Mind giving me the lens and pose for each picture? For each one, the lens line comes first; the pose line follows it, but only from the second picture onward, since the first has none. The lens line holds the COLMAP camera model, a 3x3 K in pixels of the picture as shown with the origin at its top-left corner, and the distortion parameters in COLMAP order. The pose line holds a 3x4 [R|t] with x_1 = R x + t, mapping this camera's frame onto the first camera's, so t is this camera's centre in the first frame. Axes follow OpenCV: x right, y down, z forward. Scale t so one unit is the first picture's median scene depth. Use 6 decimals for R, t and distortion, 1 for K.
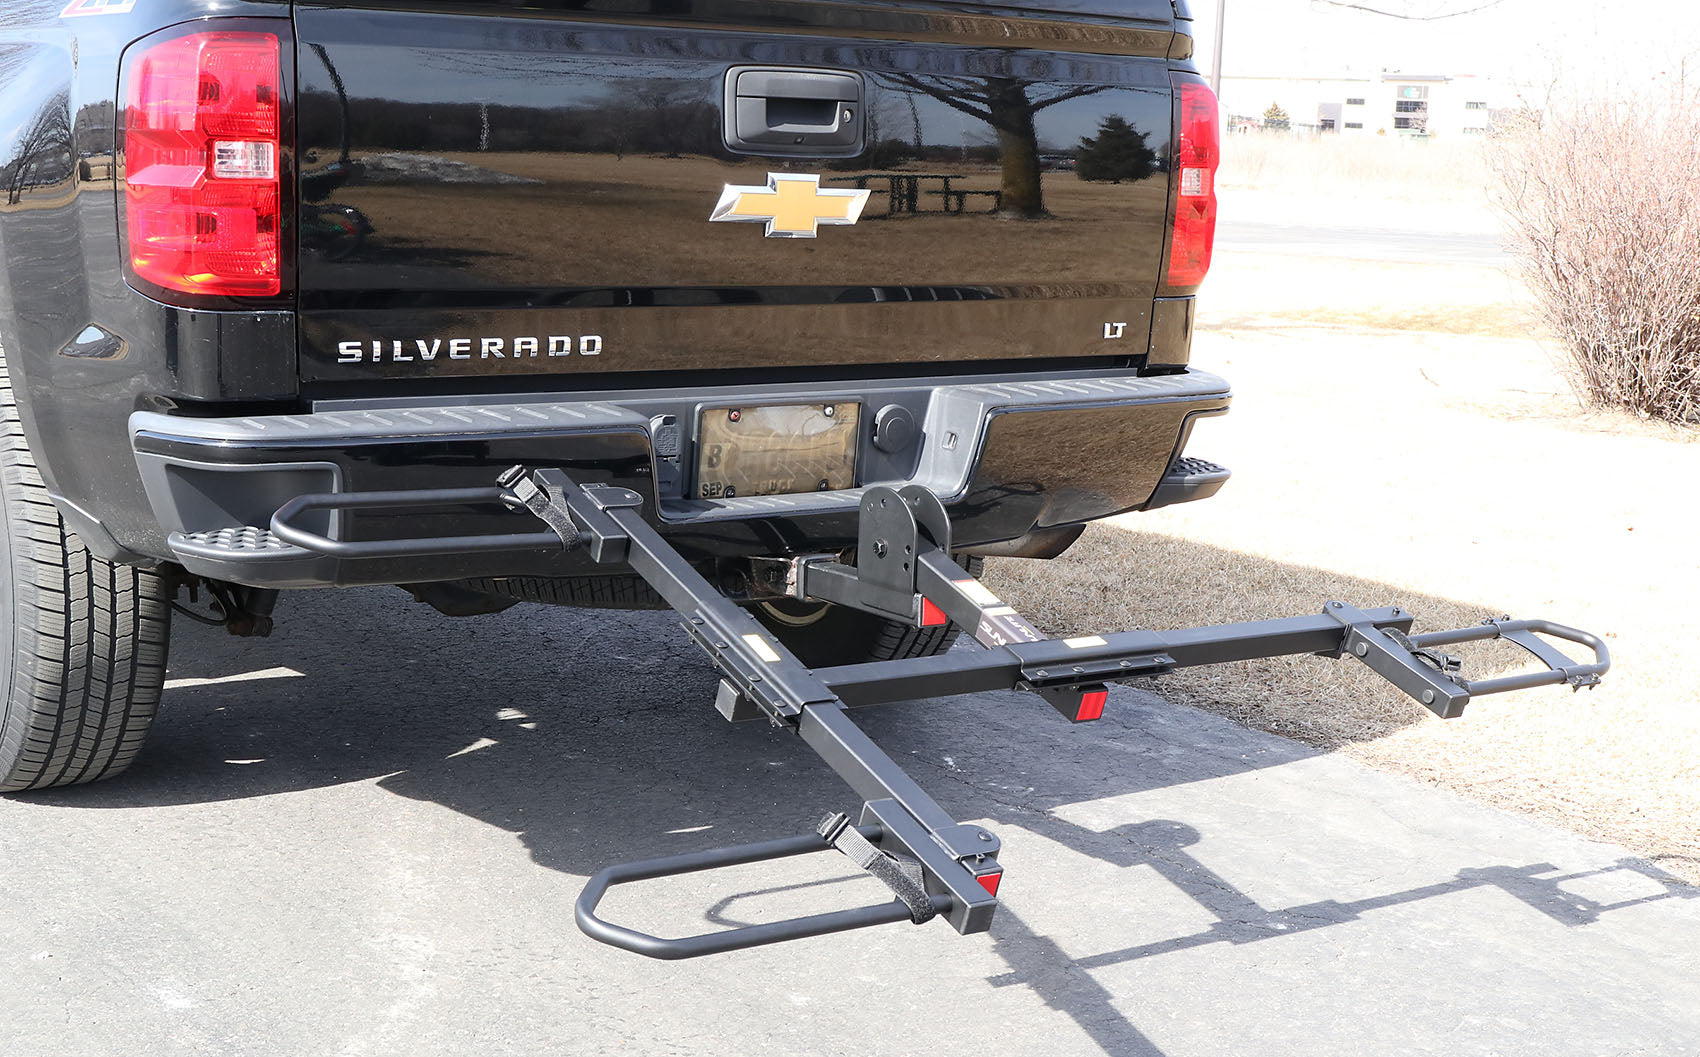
lens RADIAL K [[2514.4, 0, 850.0], [0, 2514.4, 528.5], [0, 0, 1]] dist [-0.045987, 0.010786]
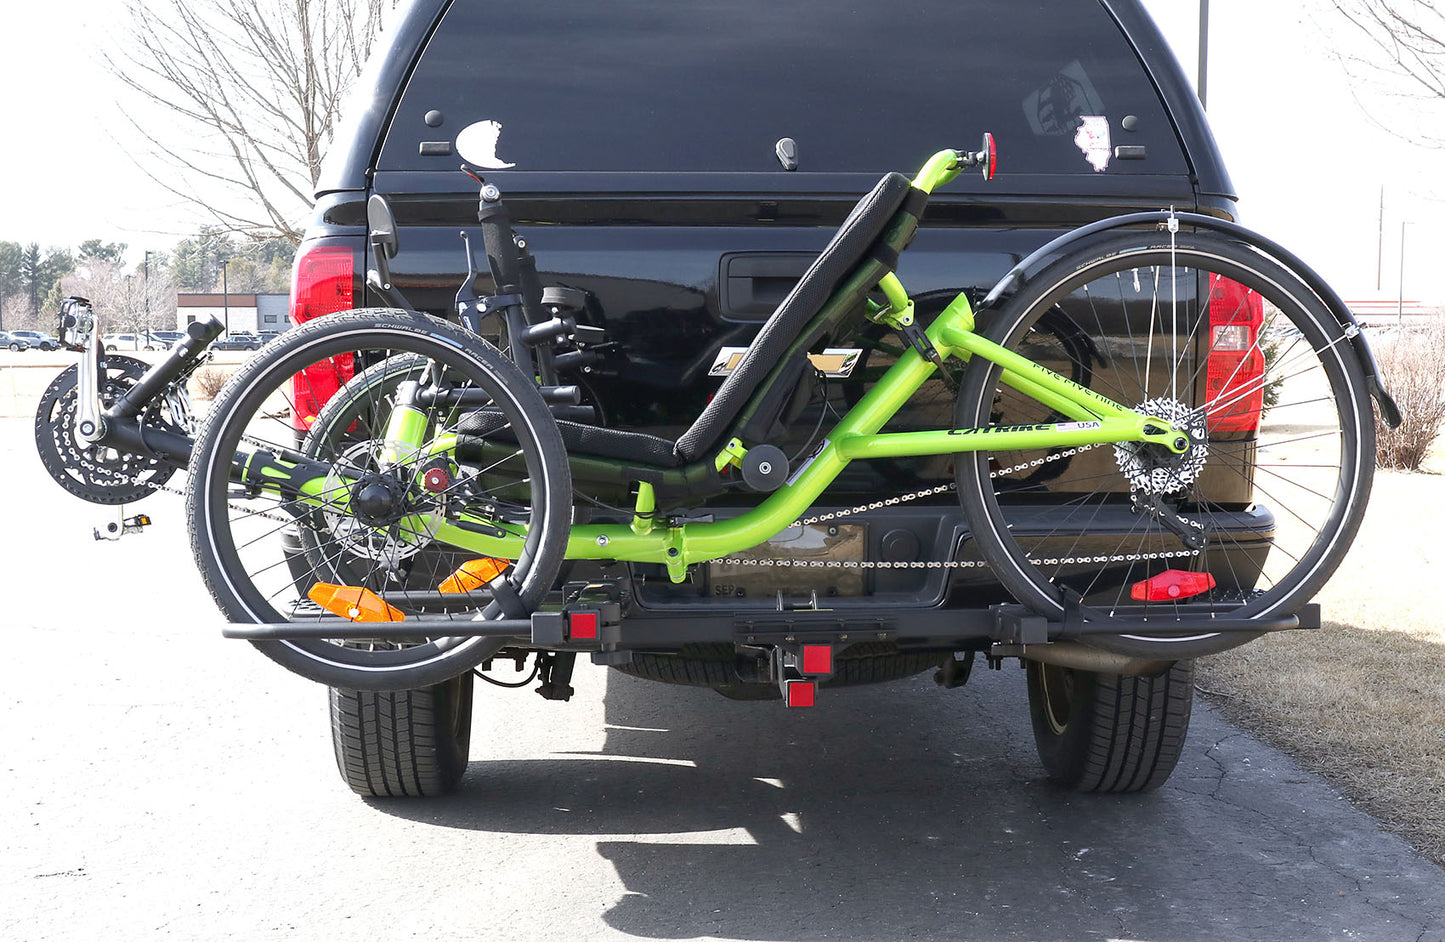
lens RADIAL K [[2025.9, 0, 722.5], [0, 2025.9, 471.0], [0, 0, 1]] dist [-0.021095, 0.030868]
pose [[0.837735, -0.005086, -0.546054, 0.476113], [-0.057114, 0.993656, -0.096878, 0.022871], [0.543082, 0.112345, 0.832130, 0.146466]]
